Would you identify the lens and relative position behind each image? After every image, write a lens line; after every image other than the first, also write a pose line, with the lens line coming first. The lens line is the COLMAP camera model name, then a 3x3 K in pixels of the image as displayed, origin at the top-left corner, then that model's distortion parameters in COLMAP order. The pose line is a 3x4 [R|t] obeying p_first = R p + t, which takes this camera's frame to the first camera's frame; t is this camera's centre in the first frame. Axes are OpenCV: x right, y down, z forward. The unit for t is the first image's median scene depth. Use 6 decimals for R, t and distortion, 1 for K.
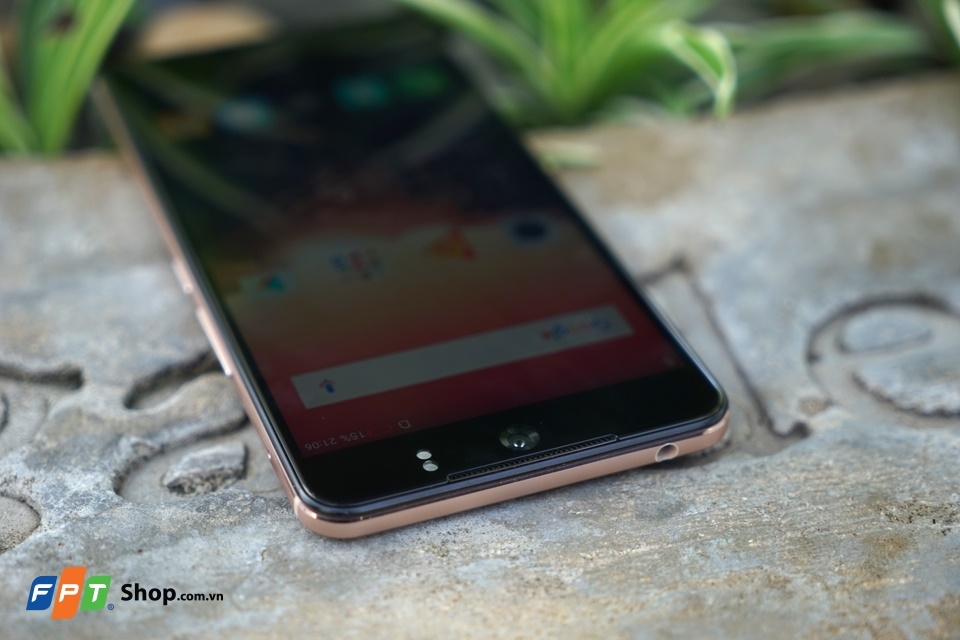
lens RADIAL K [[1939.5, 0, 472.0], [0, 1939.5, 320.7], [0, 0, 1]] dist [-0.022651, 0.000000]
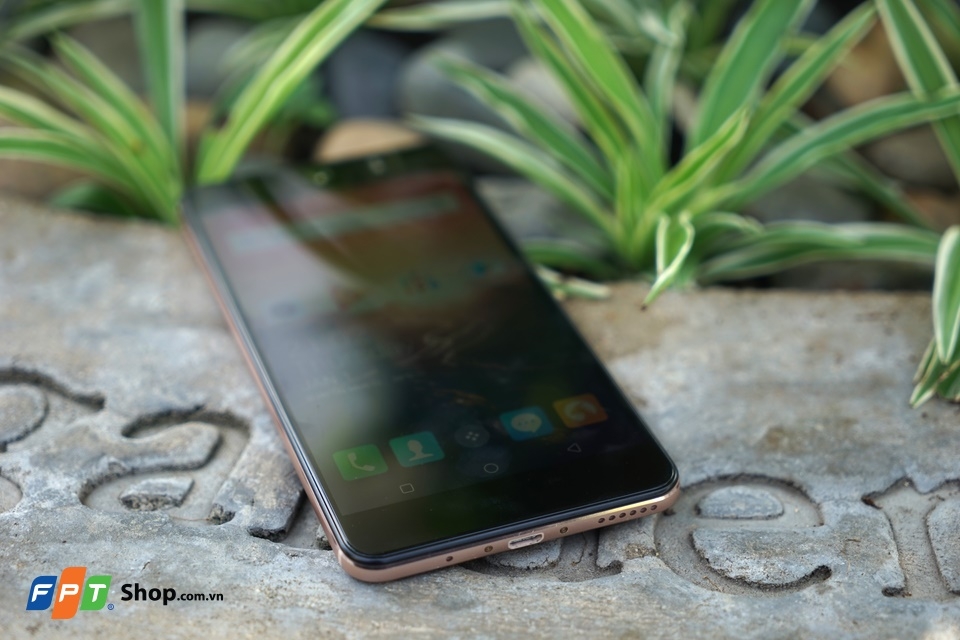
lens RADIAL K [[1939.5, 0, 480.8], [0, 1939.5, 324.6], [0, 0, 1]] dist [-0.022651, 0.000000]
pose [[0.939037, 0.189345, -0.286980, 0.429156], [-0.195019, 0.980759, 0.008961, -0.090657], [0.283155, 0.047552, 0.957895, -0.192611]]
